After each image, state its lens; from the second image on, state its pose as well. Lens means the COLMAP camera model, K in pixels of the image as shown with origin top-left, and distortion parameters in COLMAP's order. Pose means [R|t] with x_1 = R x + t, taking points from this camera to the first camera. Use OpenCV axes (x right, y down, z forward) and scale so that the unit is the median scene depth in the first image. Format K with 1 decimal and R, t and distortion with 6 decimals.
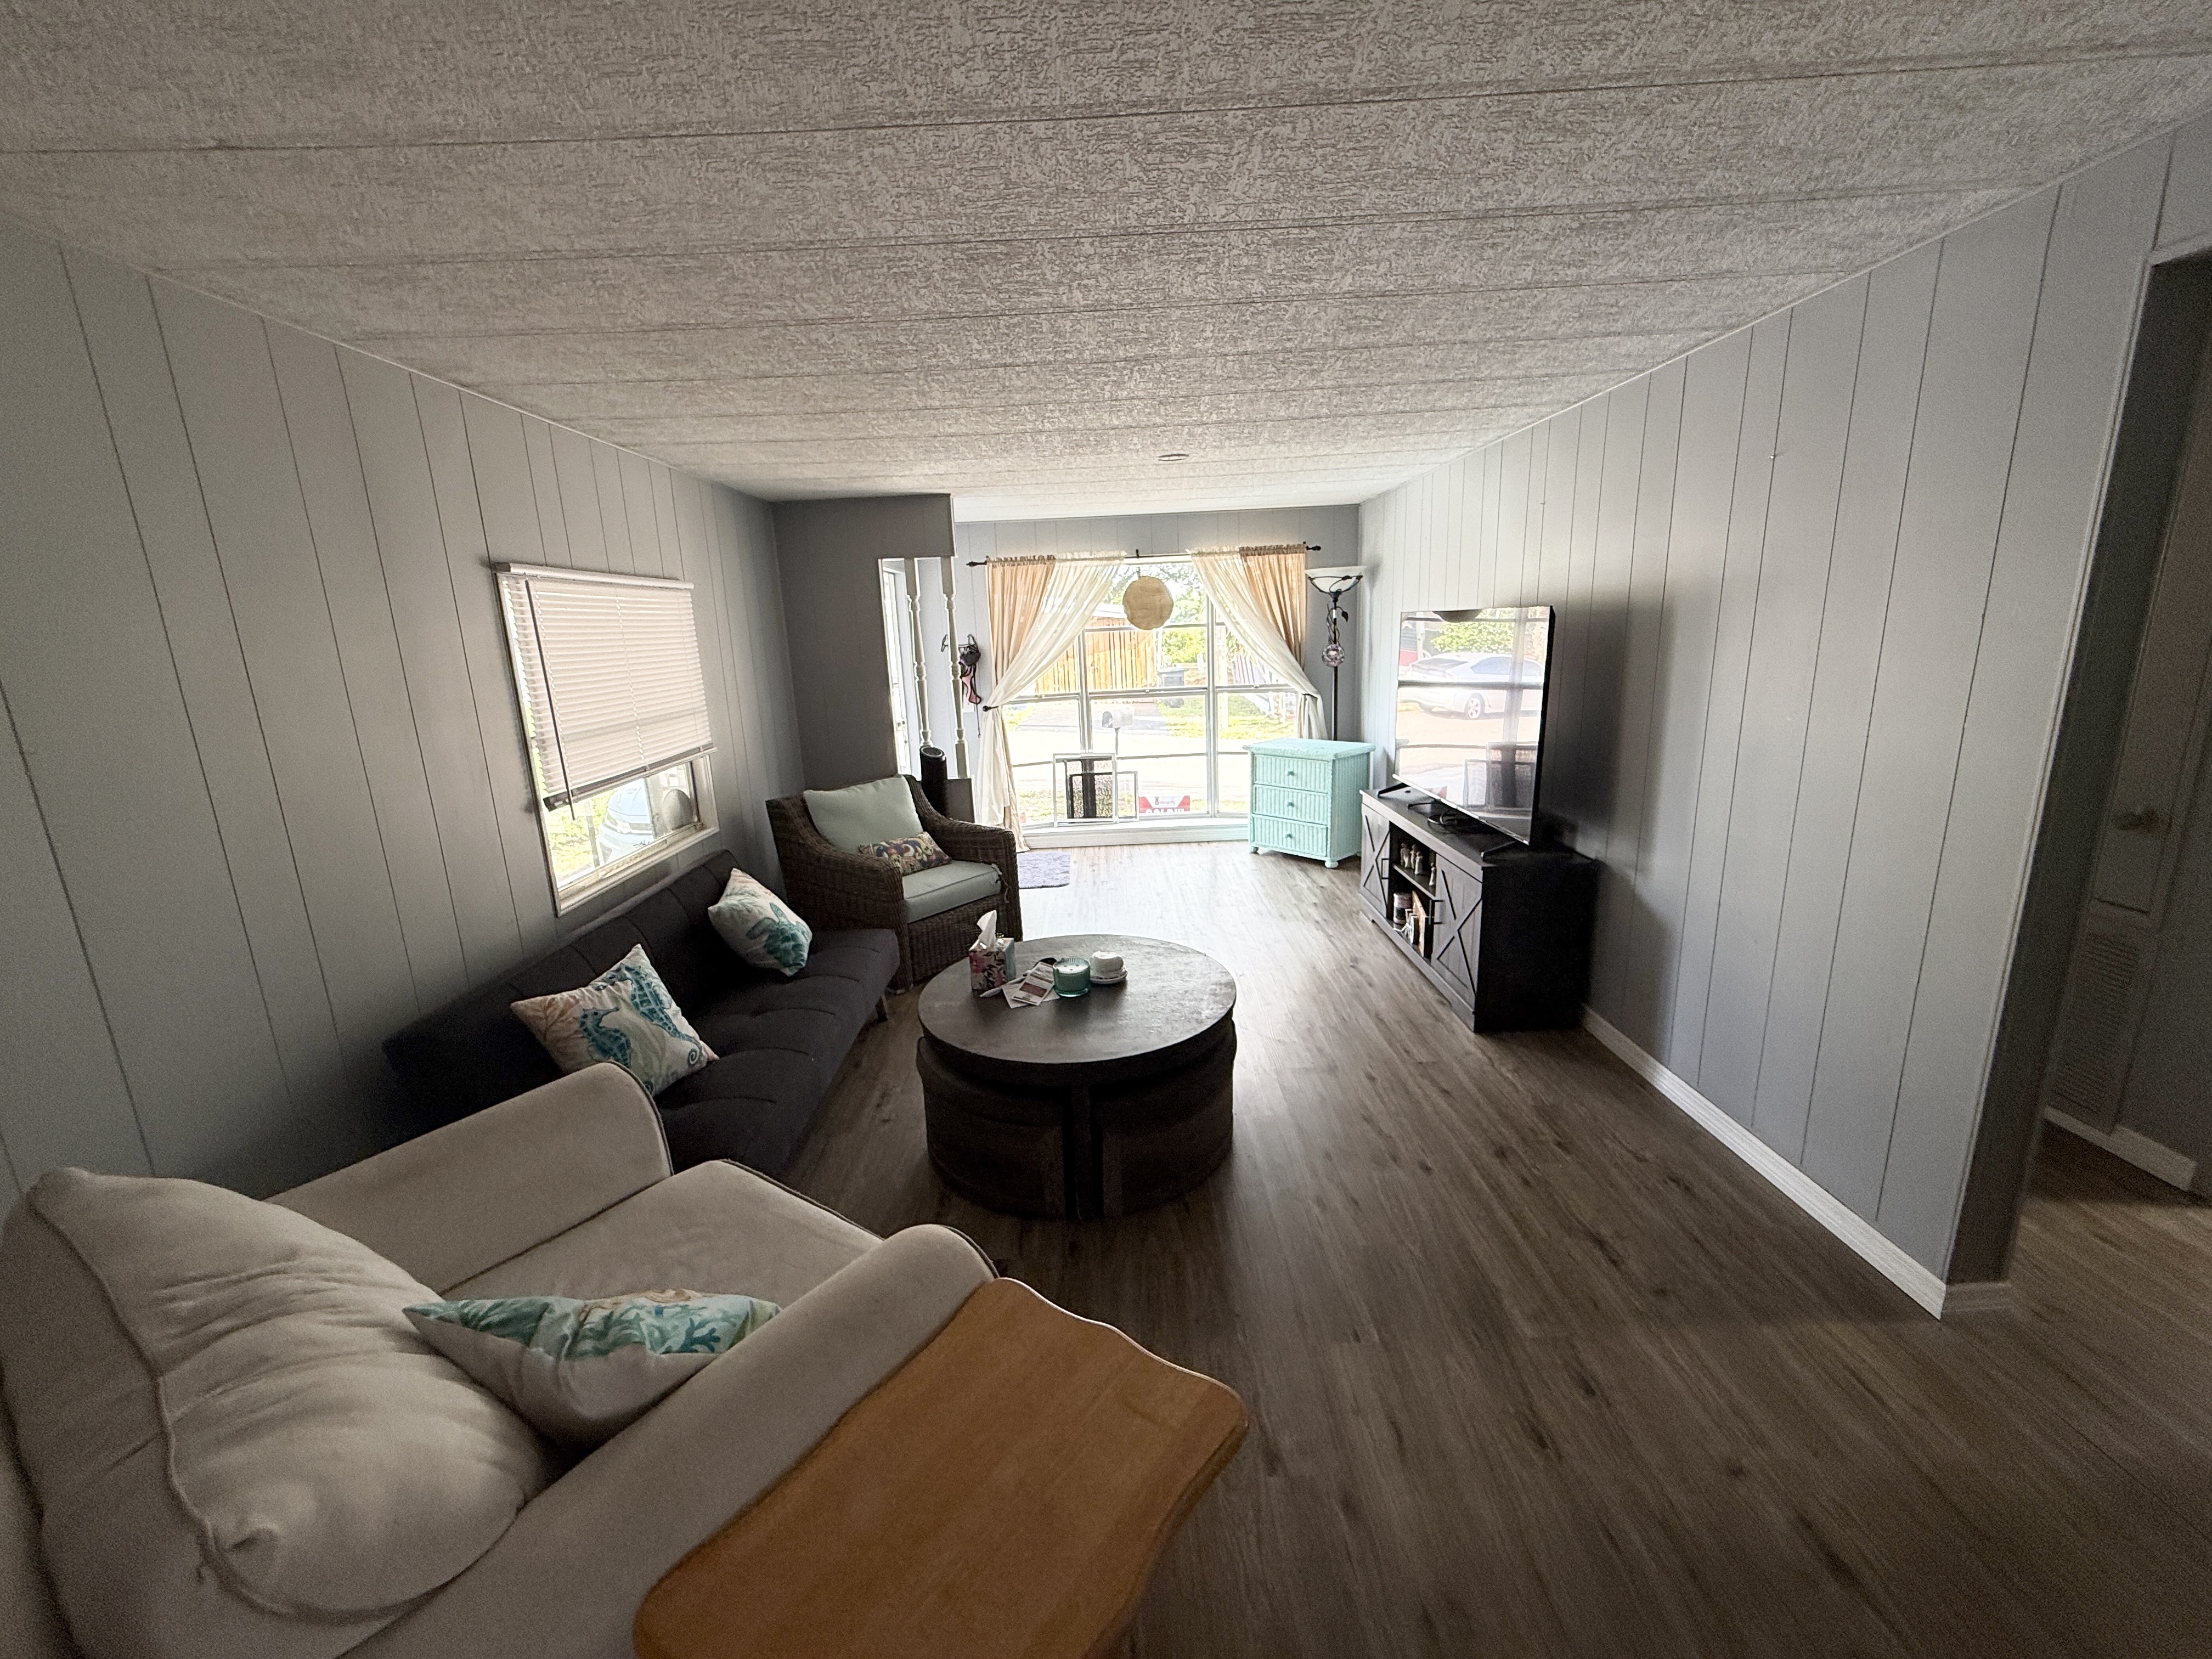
lens RADIAL K [[884.6, 0, 1107.1], [0, 884.6, 831.3], [0, 0, 1]] dist [0.000064, 0.000676]
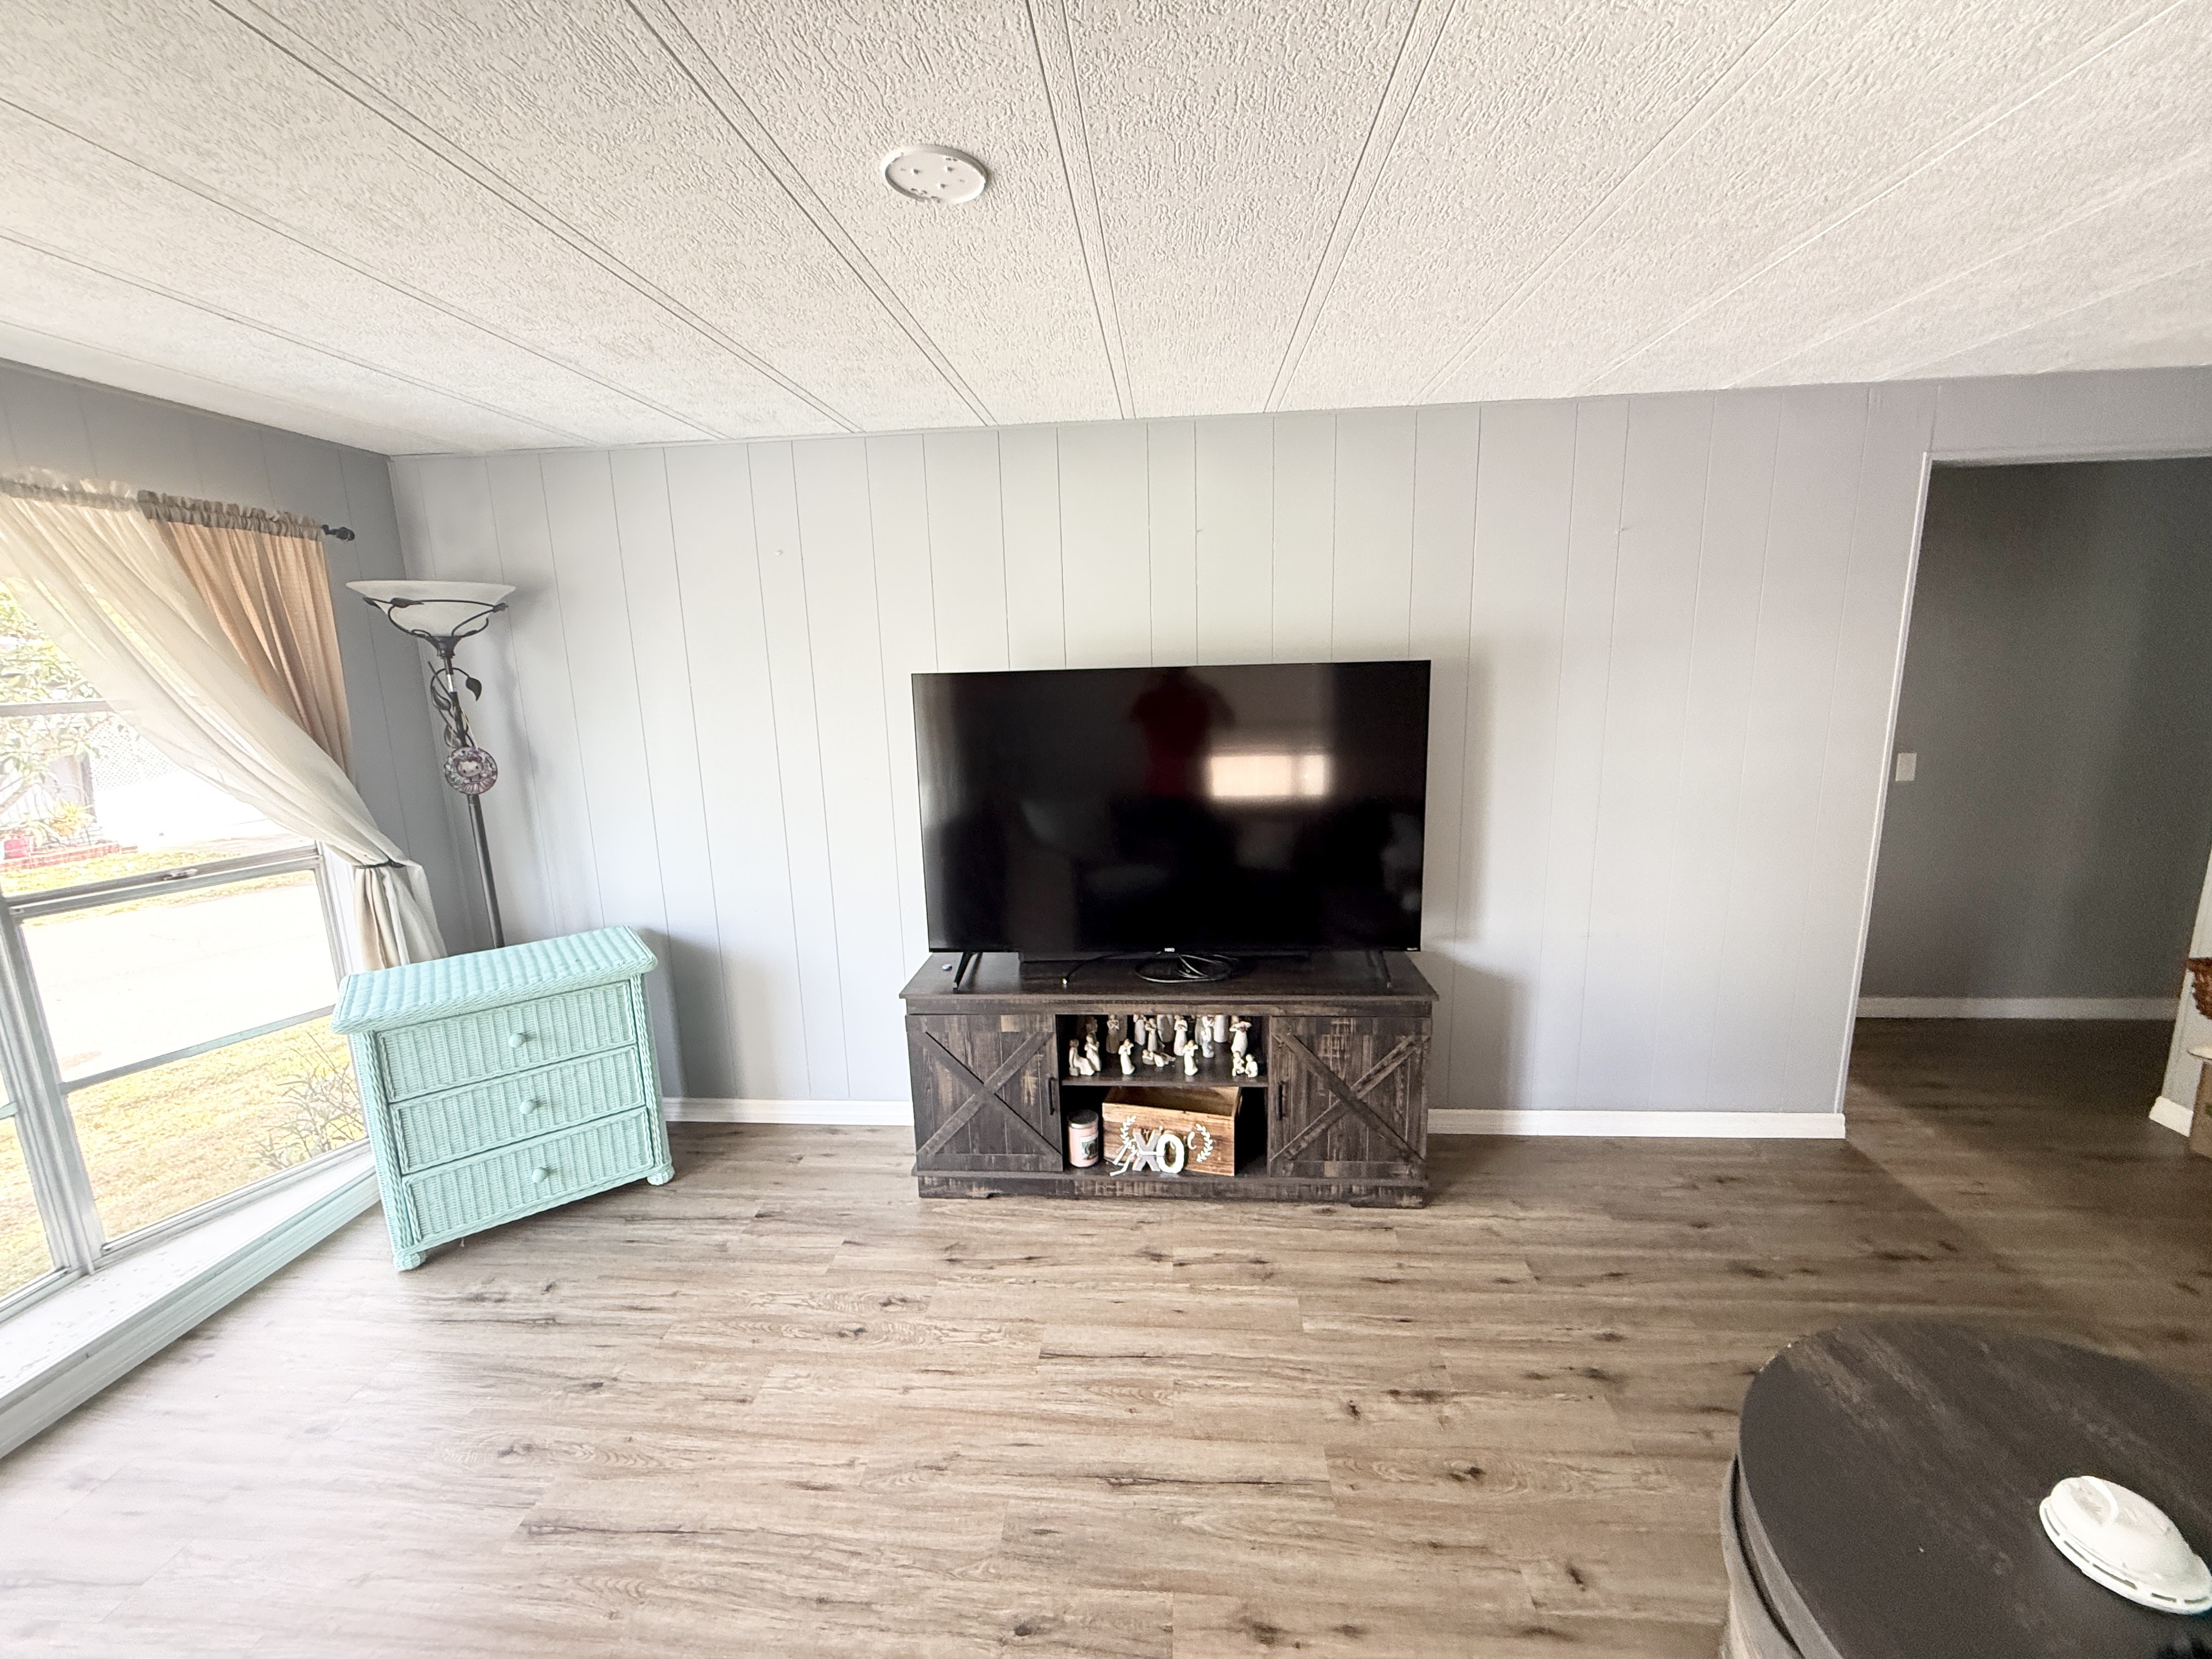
lens RADIAL K [[884.6, 0, 1107.1], [0, 884.6, 831.3], [0, 0, 1]] dist [0.000064, 0.000676]
pose [[0.083387, -0.151878, 0.984876, -0.190339], [0.246533, 0.960740, 0.127282, -0.152658], [-0.965540, 0.232191, 0.117556, 0.662198]]
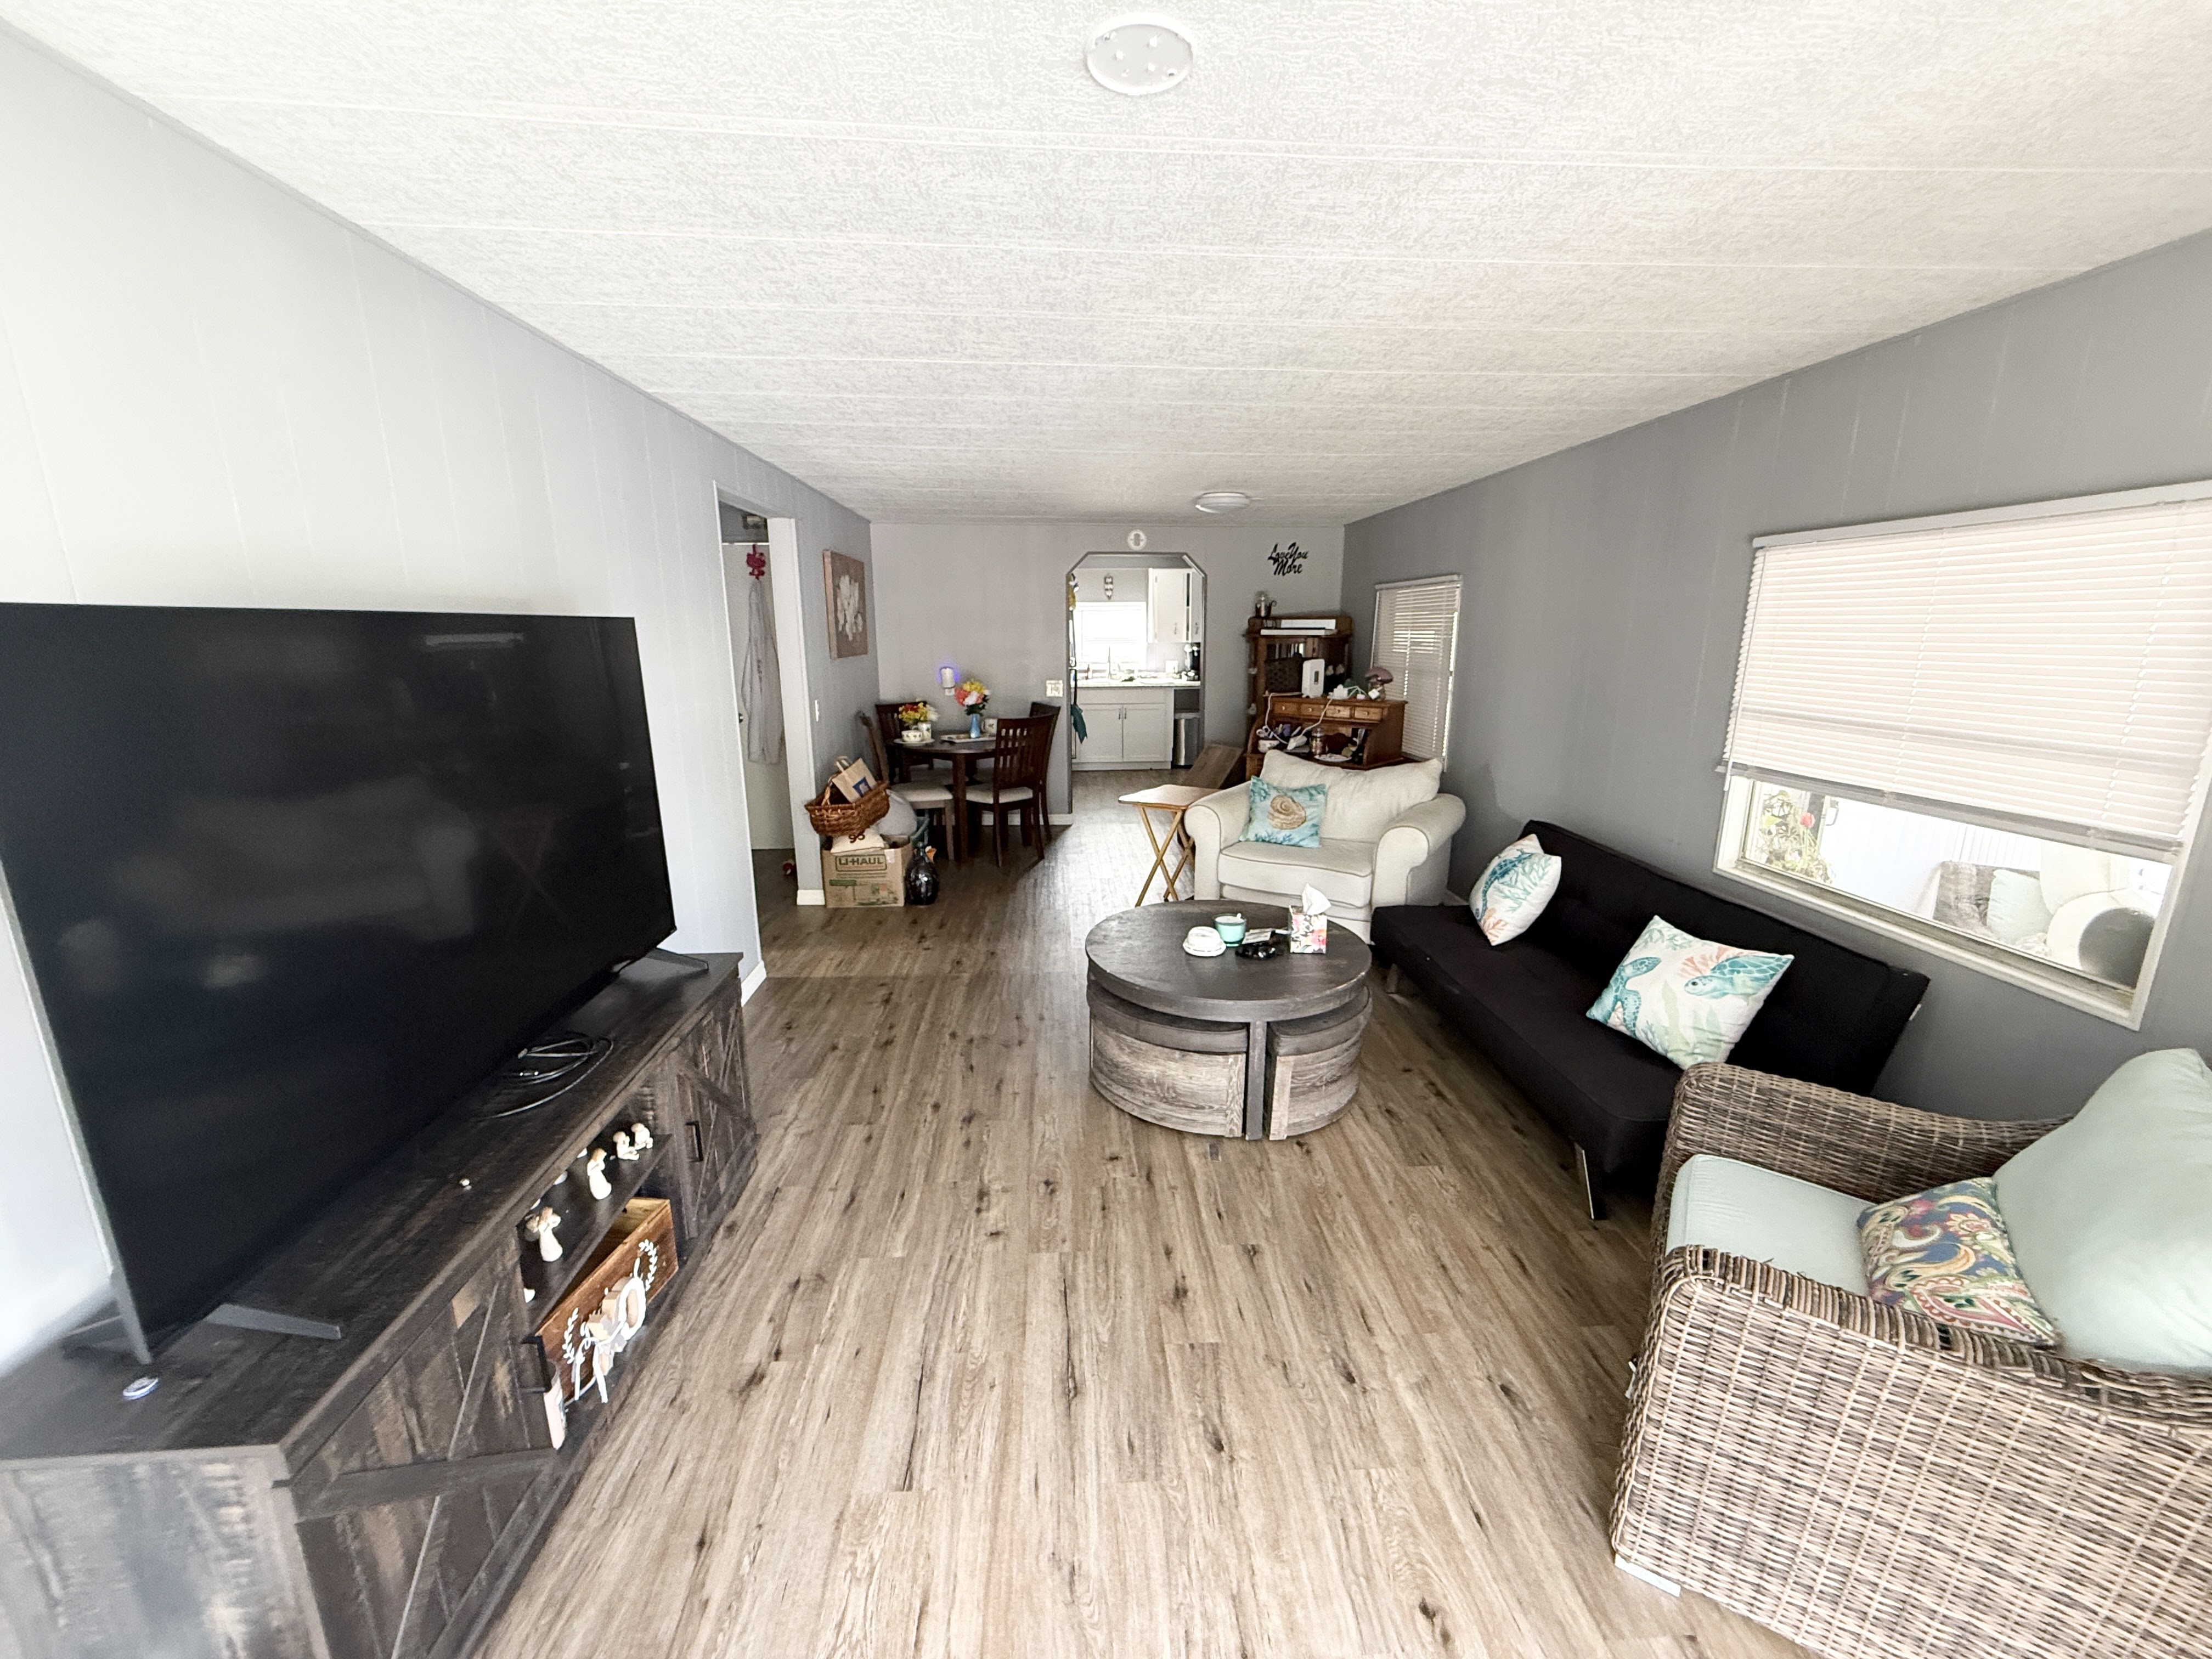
lens RADIAL K [[884.6, 0, 1107.1], [0, 884.6, 831.3], [0, 0, 1]] dist [0.000064, 0.000676]
pose [[-0.997712, 0.052858, -0.042141, 0.076425], [0.028860, 0.896771, 0.441554, -0.222386], [0.061130, 0.439327, -0.896245, 0.955899]]
